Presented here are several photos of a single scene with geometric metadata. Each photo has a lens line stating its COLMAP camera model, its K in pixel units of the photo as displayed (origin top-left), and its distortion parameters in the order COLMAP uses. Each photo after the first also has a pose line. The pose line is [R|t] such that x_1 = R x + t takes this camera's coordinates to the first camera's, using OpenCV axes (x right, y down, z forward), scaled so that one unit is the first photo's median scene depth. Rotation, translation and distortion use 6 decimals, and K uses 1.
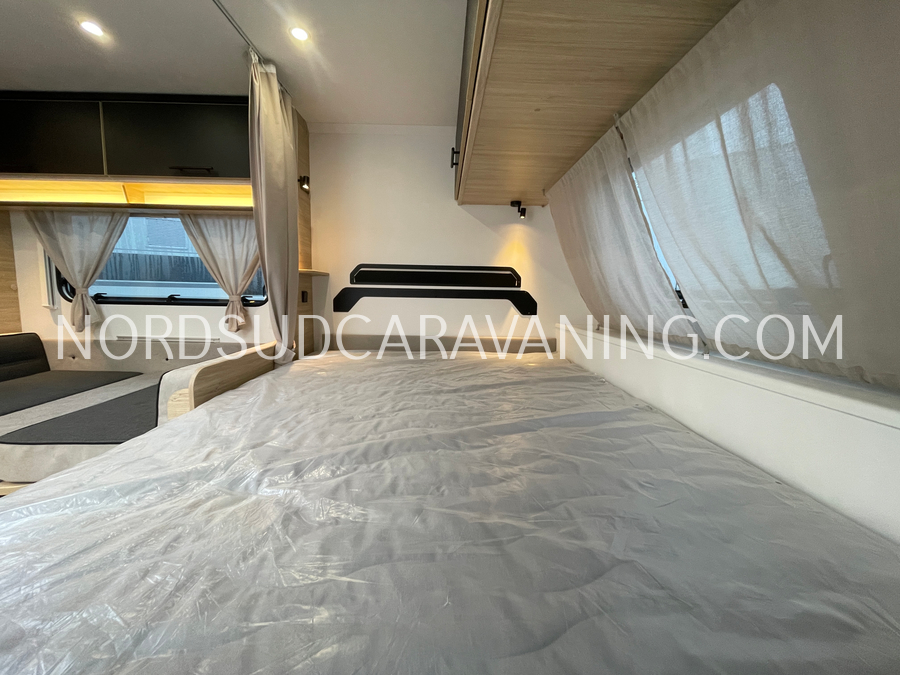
lens RADIAL K [[363.6, 0, 446.5], [0, 363.6, 335.2], [0, 0, 1]] dist [-0.002346, 0.000005]
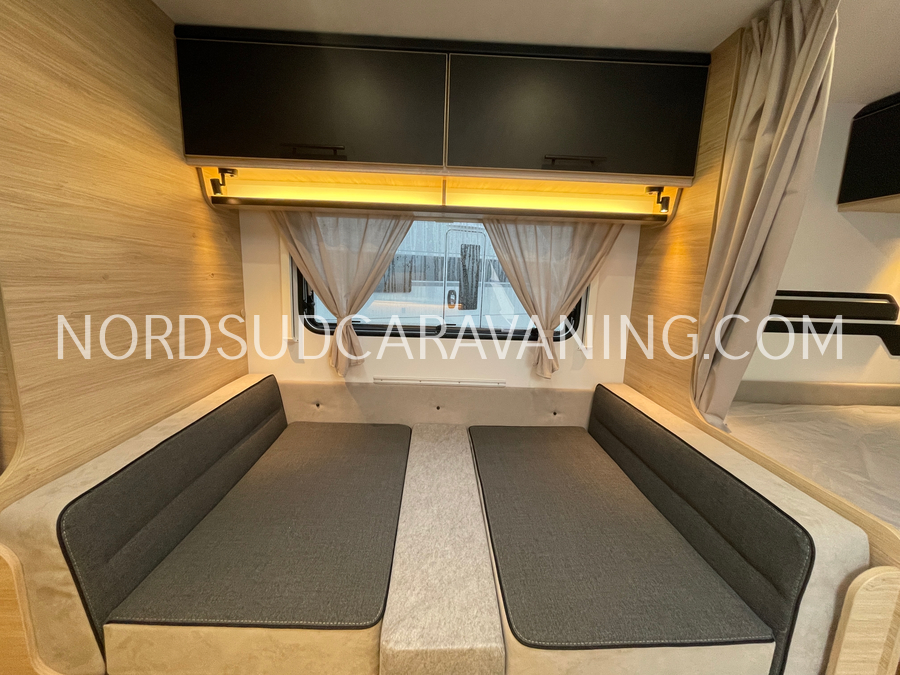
lens RADIAL K [[363.6, 0, 447.5], [0, 363.6, 333.0], [0, 0, 1]] dist [-0.002346, 0.000005]
pose [[0.999787, 0.013172, 0.015870, -0.796113], [-0.014107, 0.998078, 0.060350, -0.143675], [-0.015045, -0.060561, 0.998051, 0.252229]]
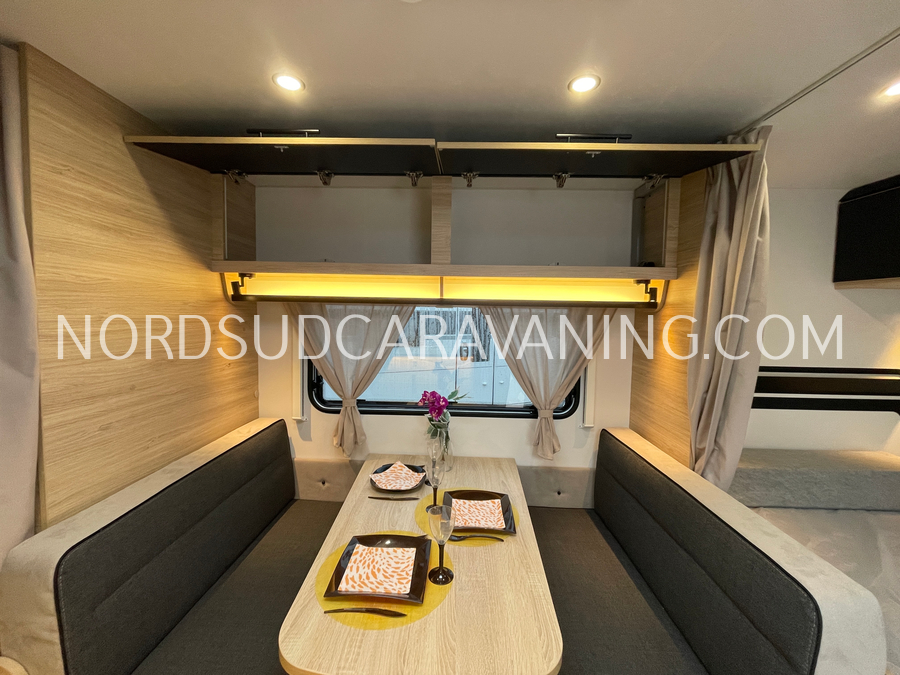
lens RADIAL K [[363.6, 0, 446.3], [0, 363.6, 333.7], [0, 0, 1]] dist [-0.002346, 0.000005]
pose [[0.999280, 0.001777, -0.037898, -0.760198], [-0.003497, 0.998964, -0.045363, -0.231431], [0.037778, 0.045463, 0.998251, 0.222925]]
